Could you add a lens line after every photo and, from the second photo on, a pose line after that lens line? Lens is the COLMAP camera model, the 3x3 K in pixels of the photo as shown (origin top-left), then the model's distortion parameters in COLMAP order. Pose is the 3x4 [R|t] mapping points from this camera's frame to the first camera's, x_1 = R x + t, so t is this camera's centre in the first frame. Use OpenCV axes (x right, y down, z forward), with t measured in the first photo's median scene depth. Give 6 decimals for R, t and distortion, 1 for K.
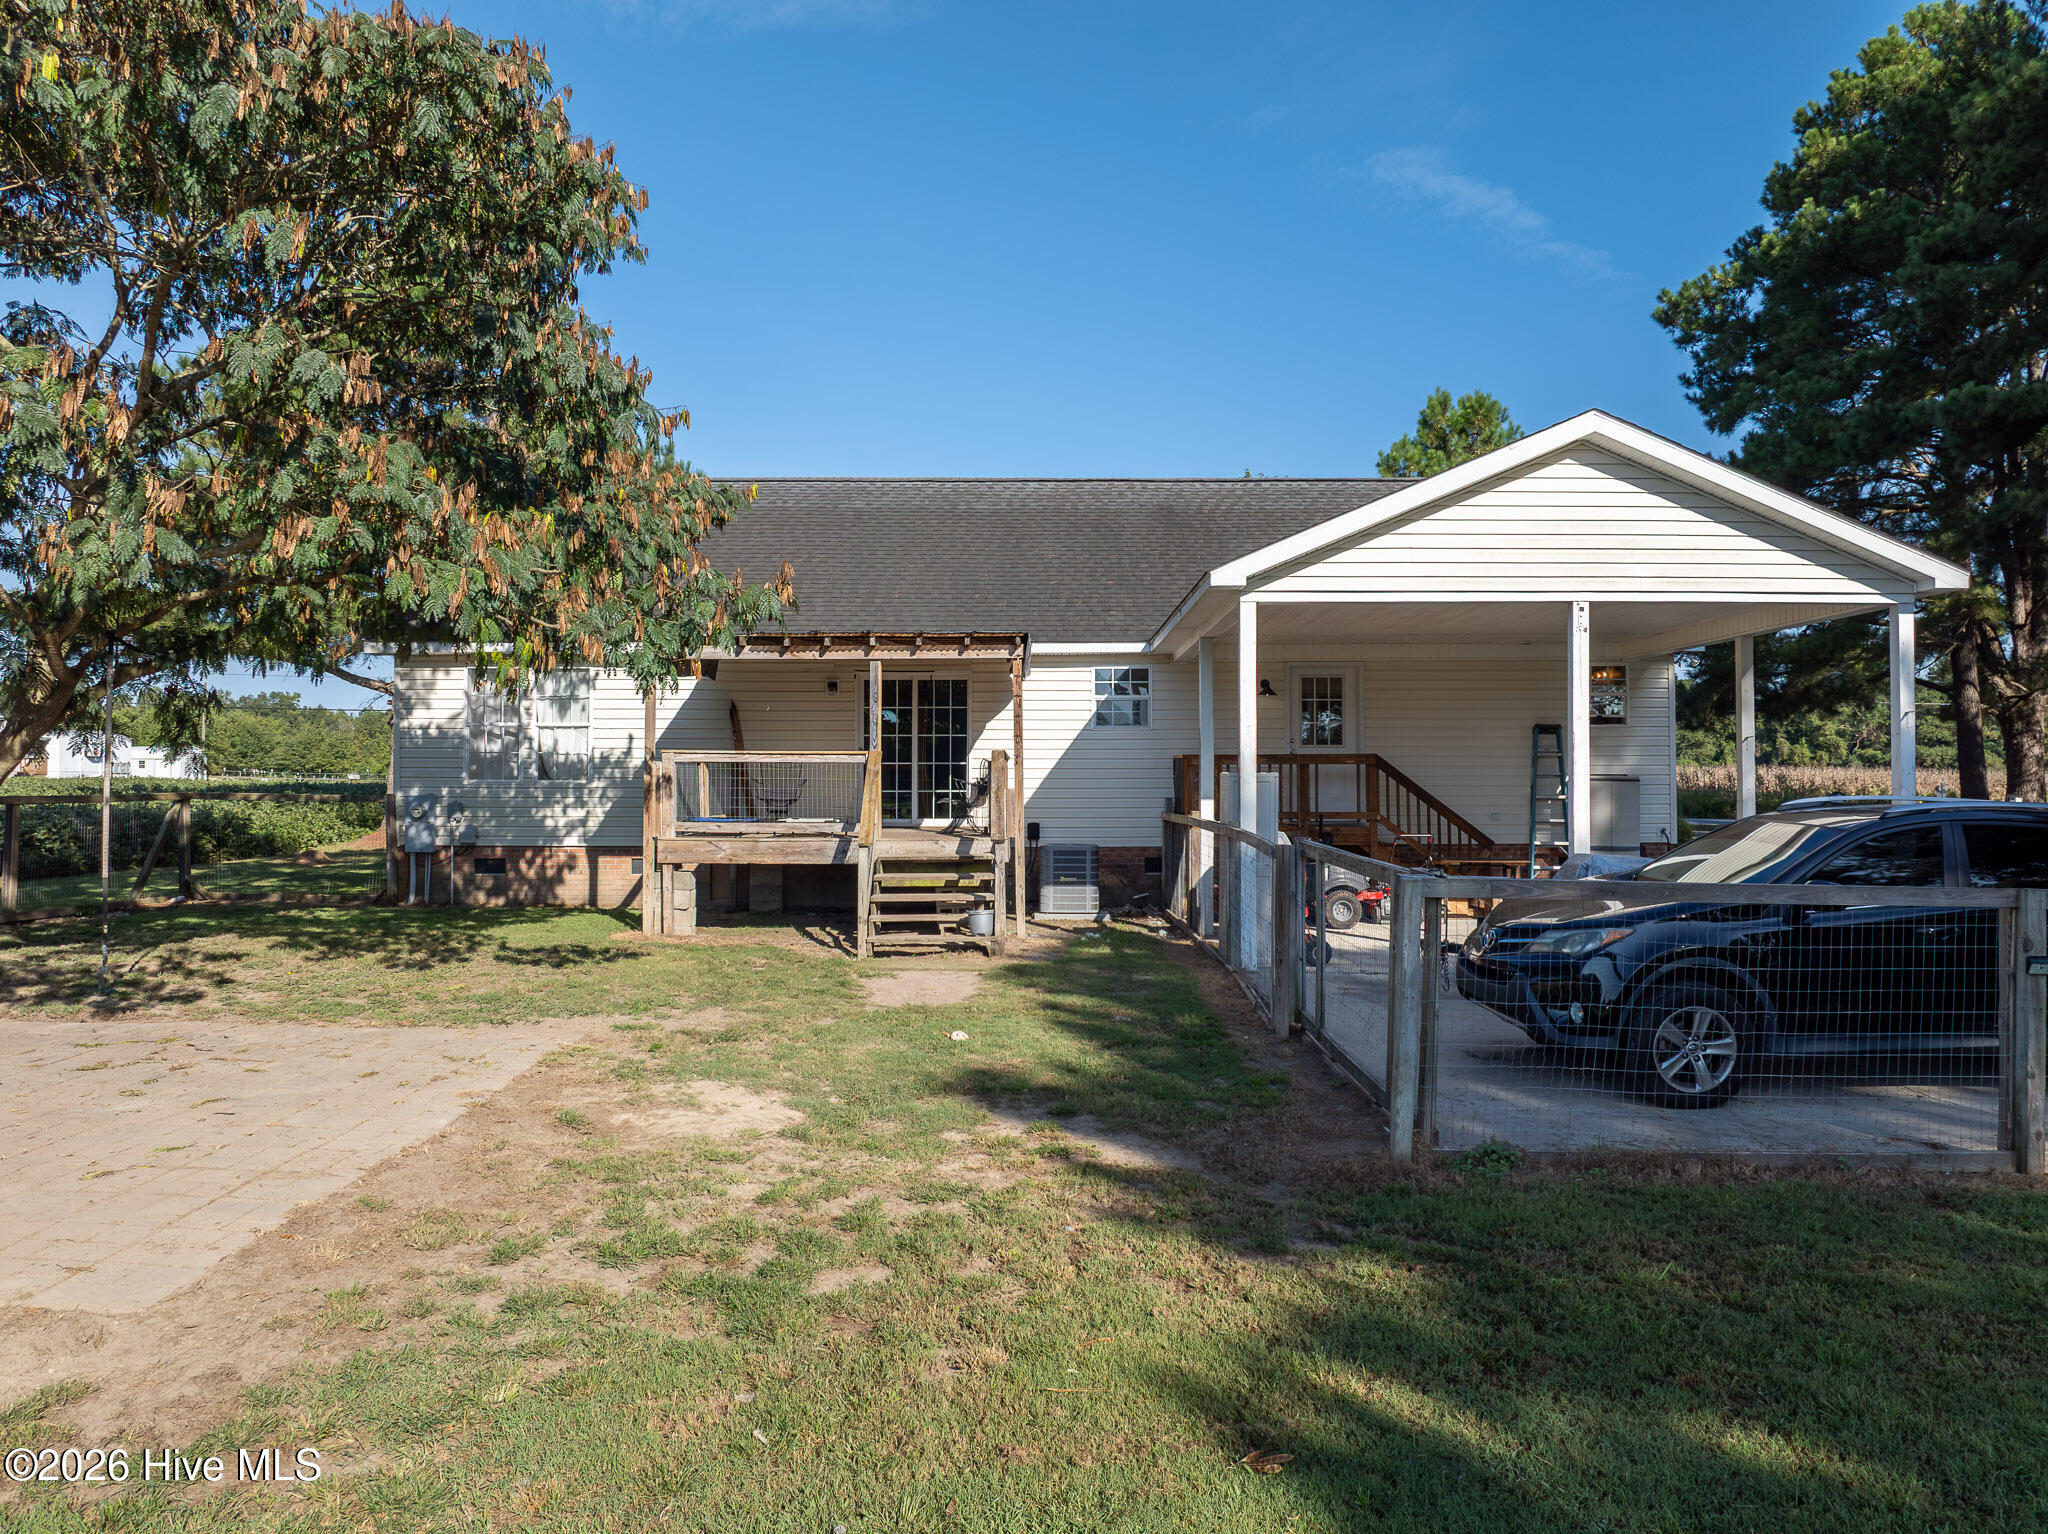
lens RADIAL K [[1475.8, 0, 1046.9], [0, 1475.8, 767.4], [0, 0, 1]] dist [-0.047070, -0.003811]
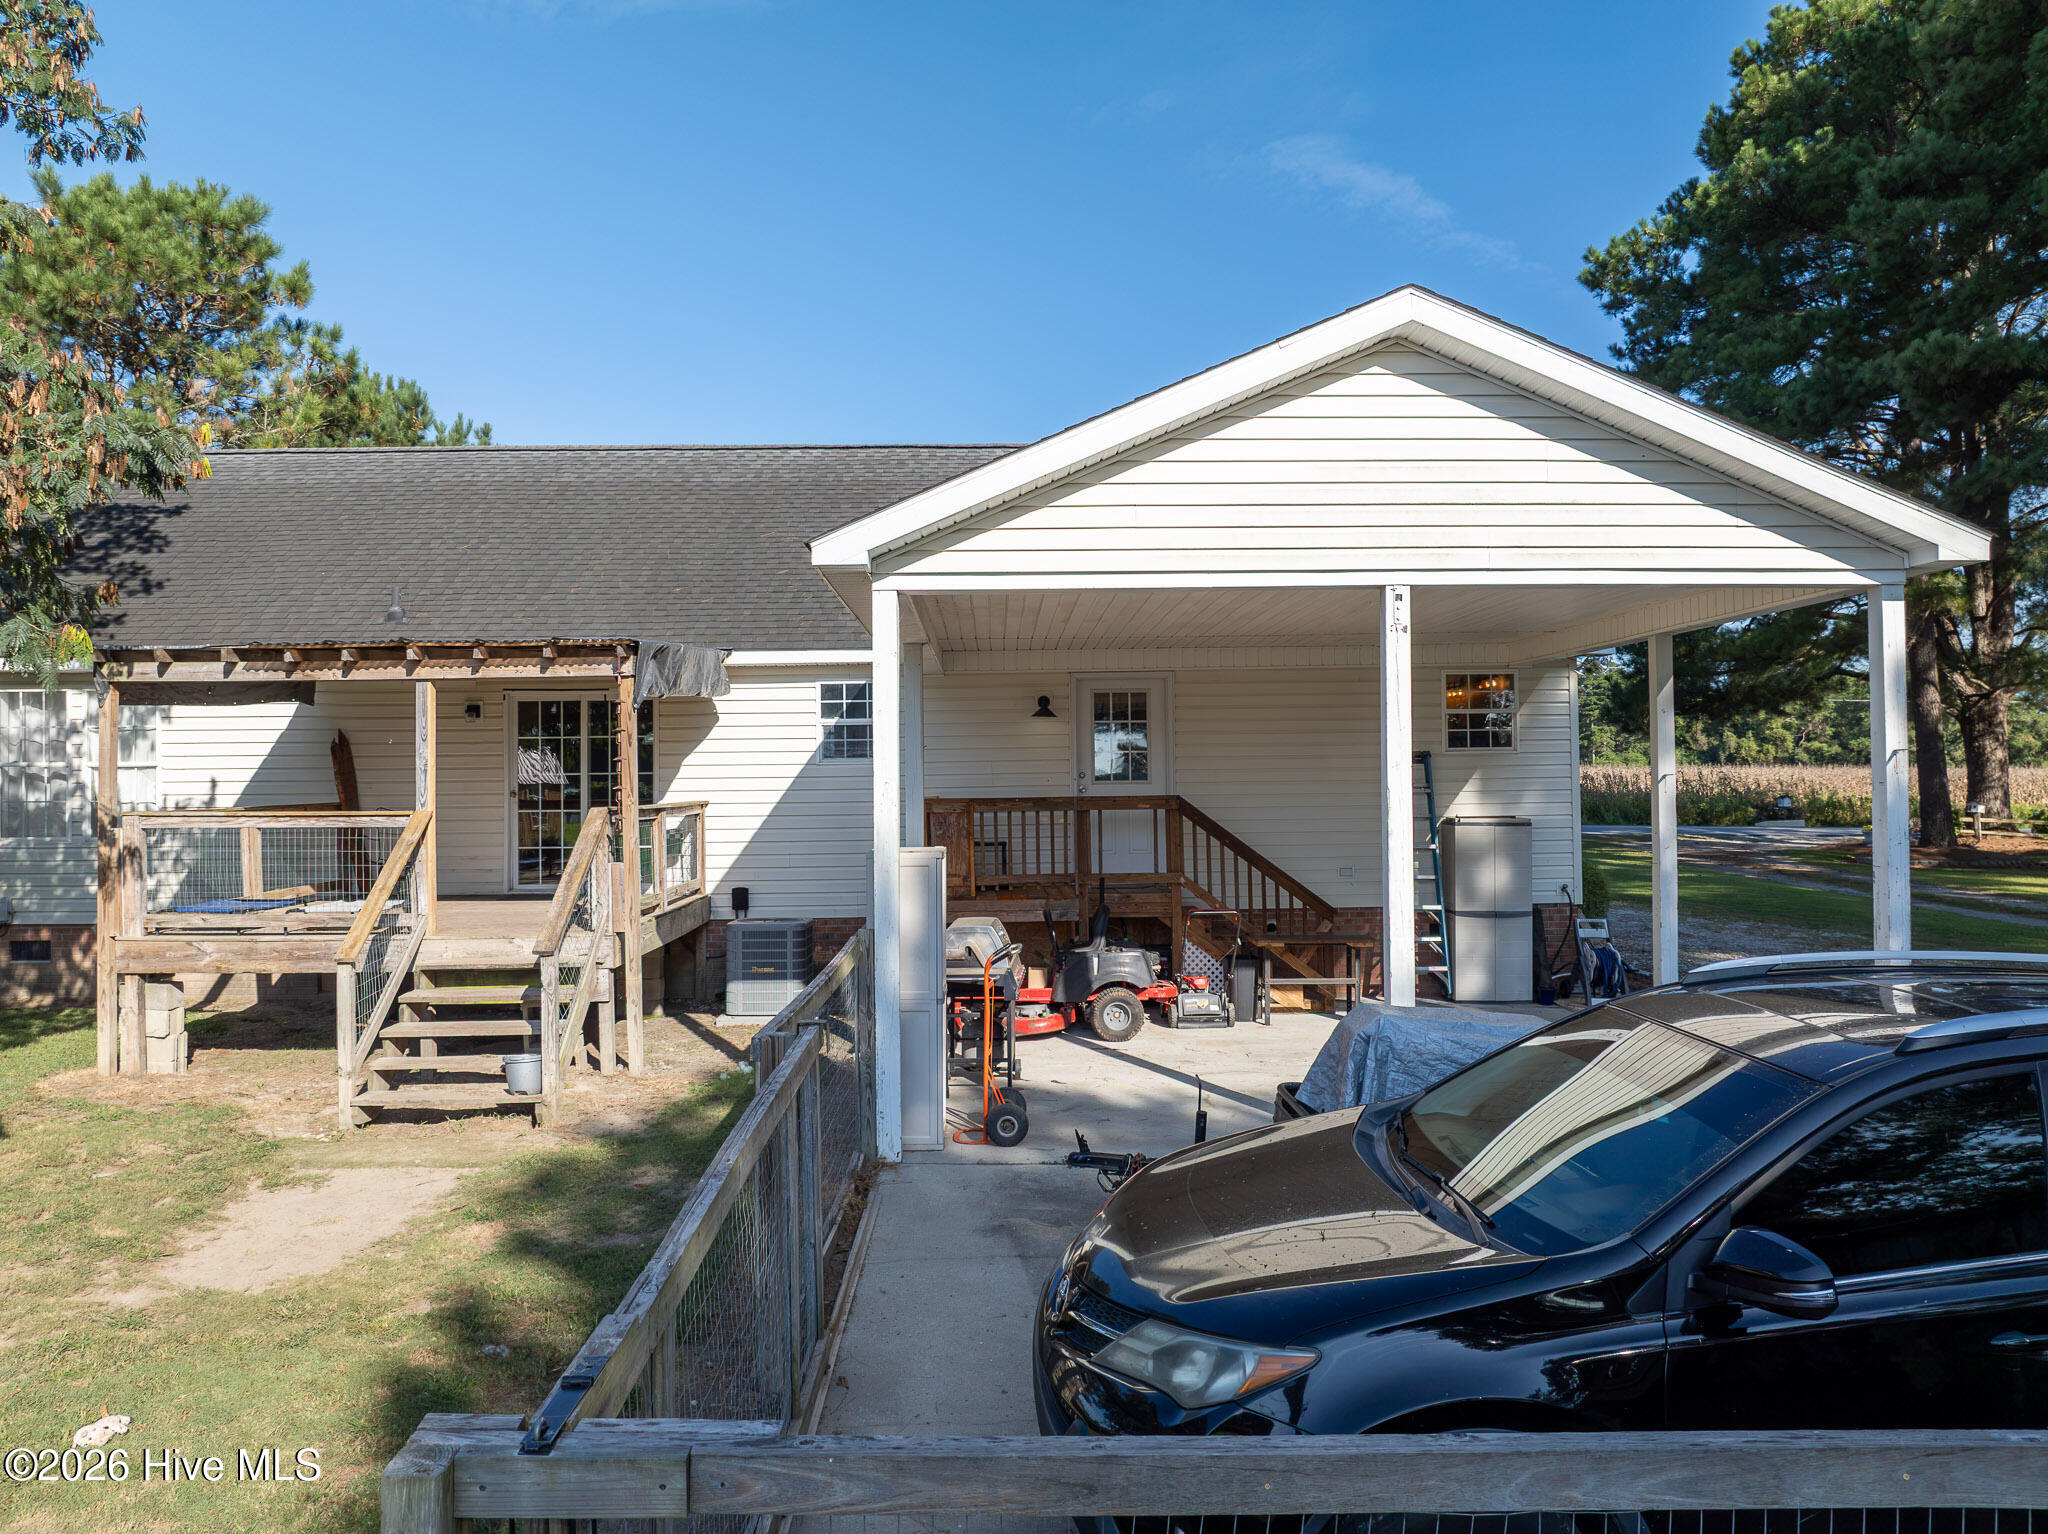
lens RADIAL K [[1462.8, 0, 1052.4], [0, 1462.8, 768.3], [0, 0, 1]] dist [-0.048413, -0.003553]
pose [[0.999529, -0.009929, 0.029026, 0.129833], [0.009870, 0.999949, 0.002164, -0.023778], [-0.029046, -0.001876, 0.999576, 0.242372]]
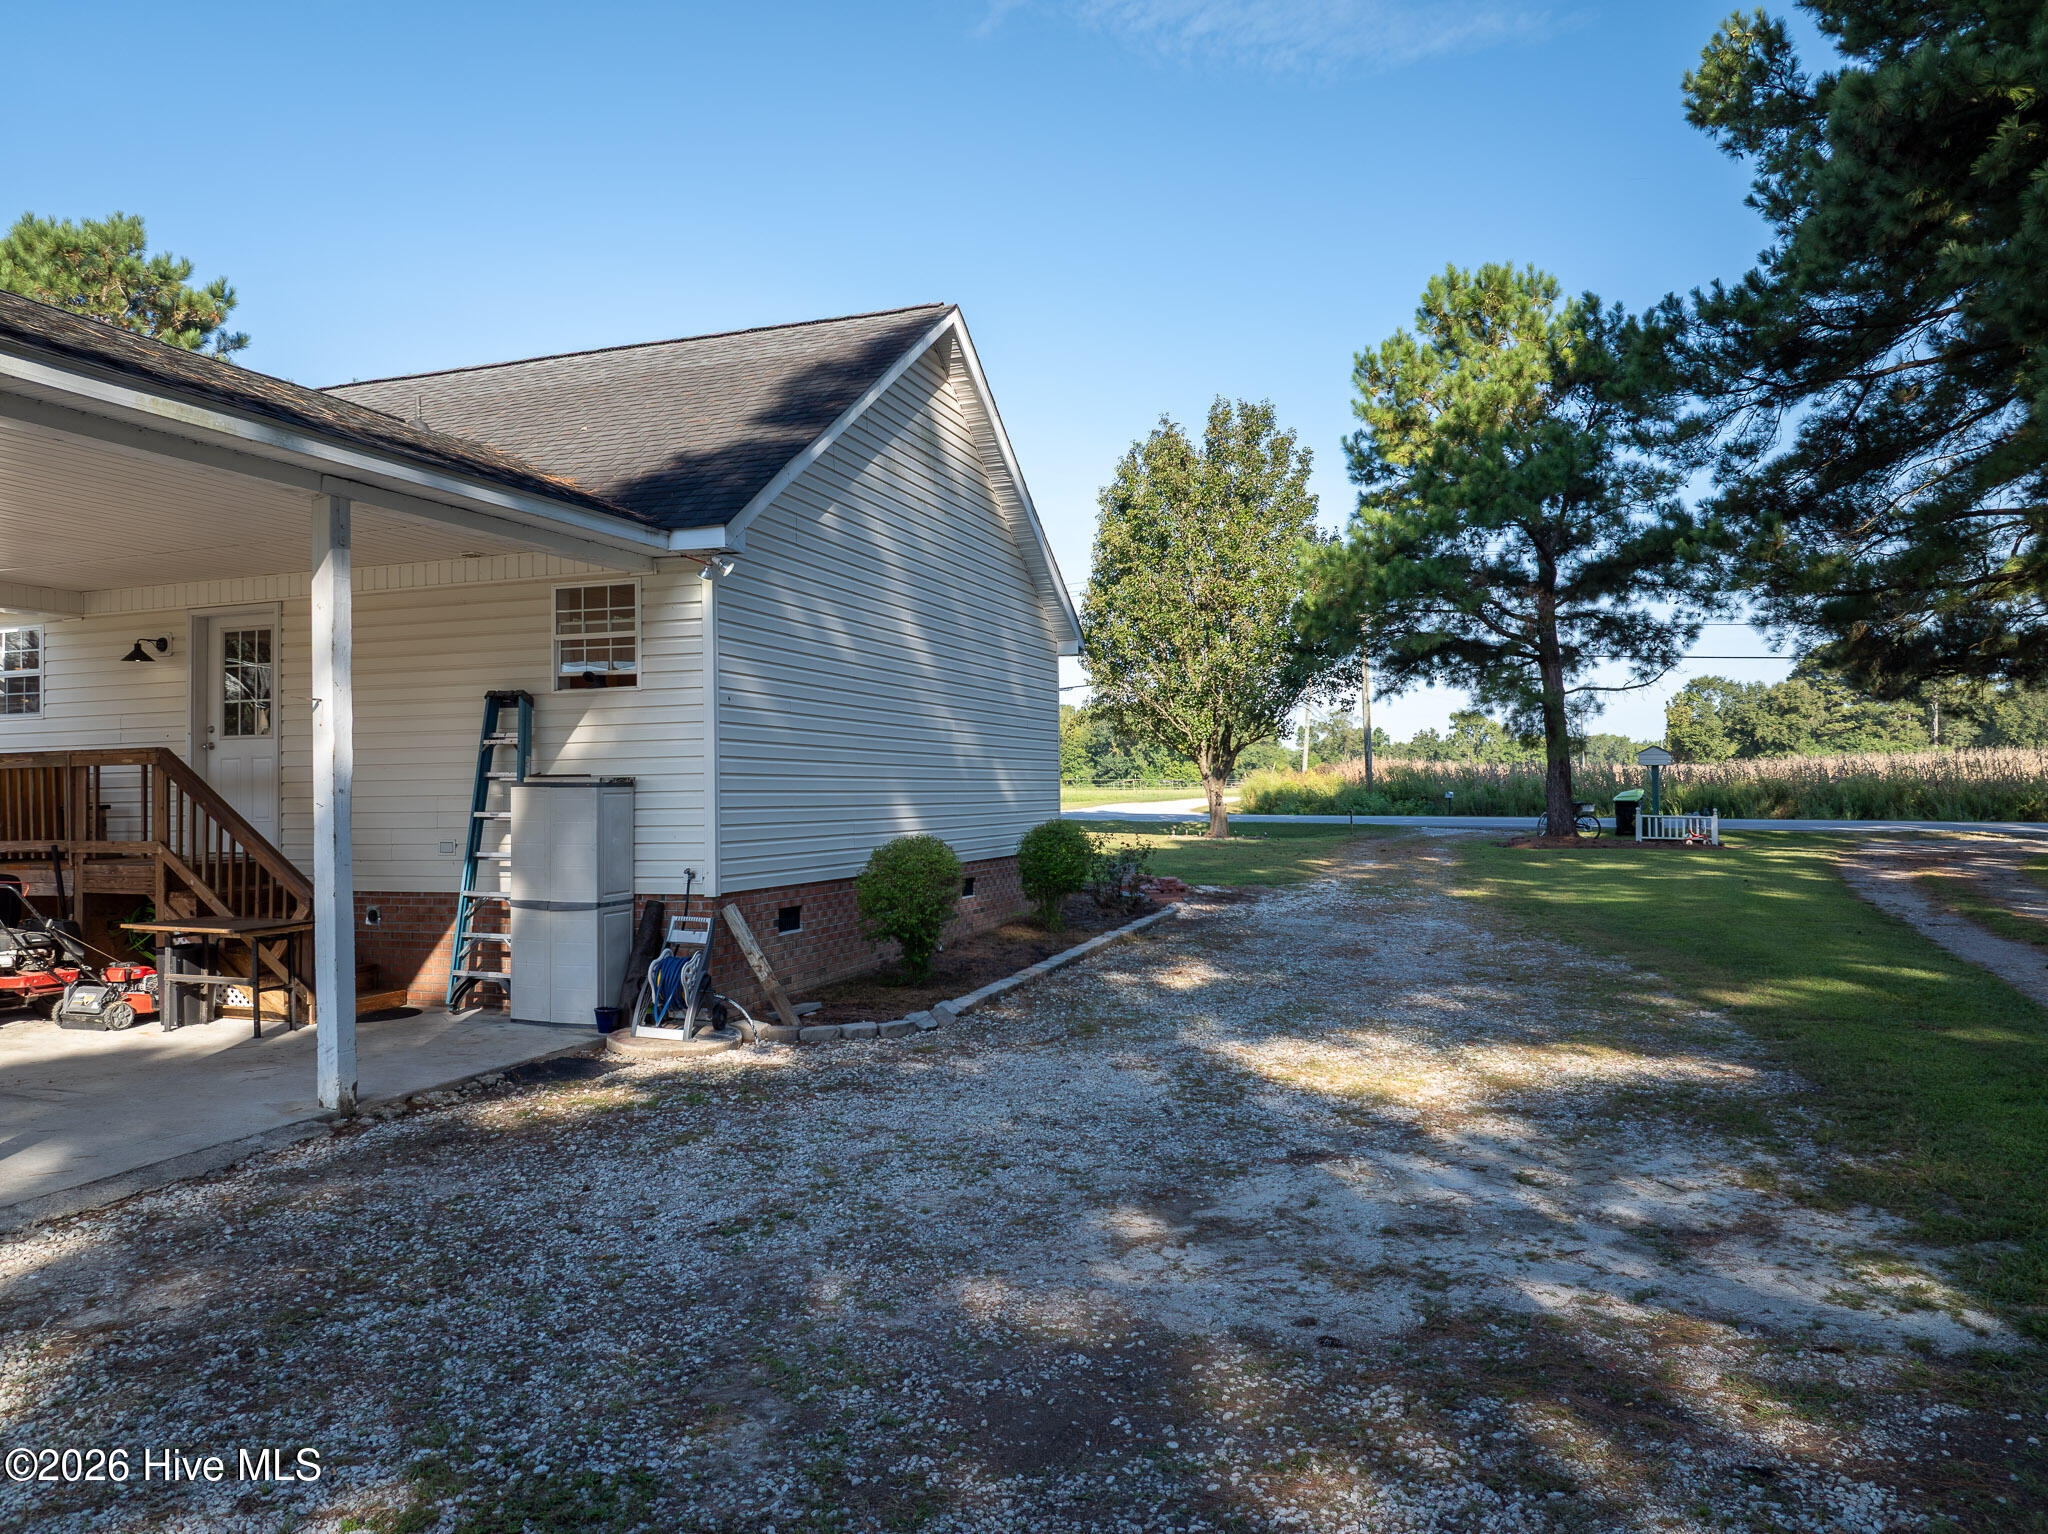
lens RADIAL K [[1446.7, 0, 1031.1], [0, 1446.7, 763.5], [0, 0, 1]] dist [-0.038535, 0.002536]
pose [[0.944534, -0.016063, -0.328020, 0.725215], [0.015416, 0.999871, -0.004572, 0.005643], [0.328051, -0.000738, 0.944660, 0.521738]]
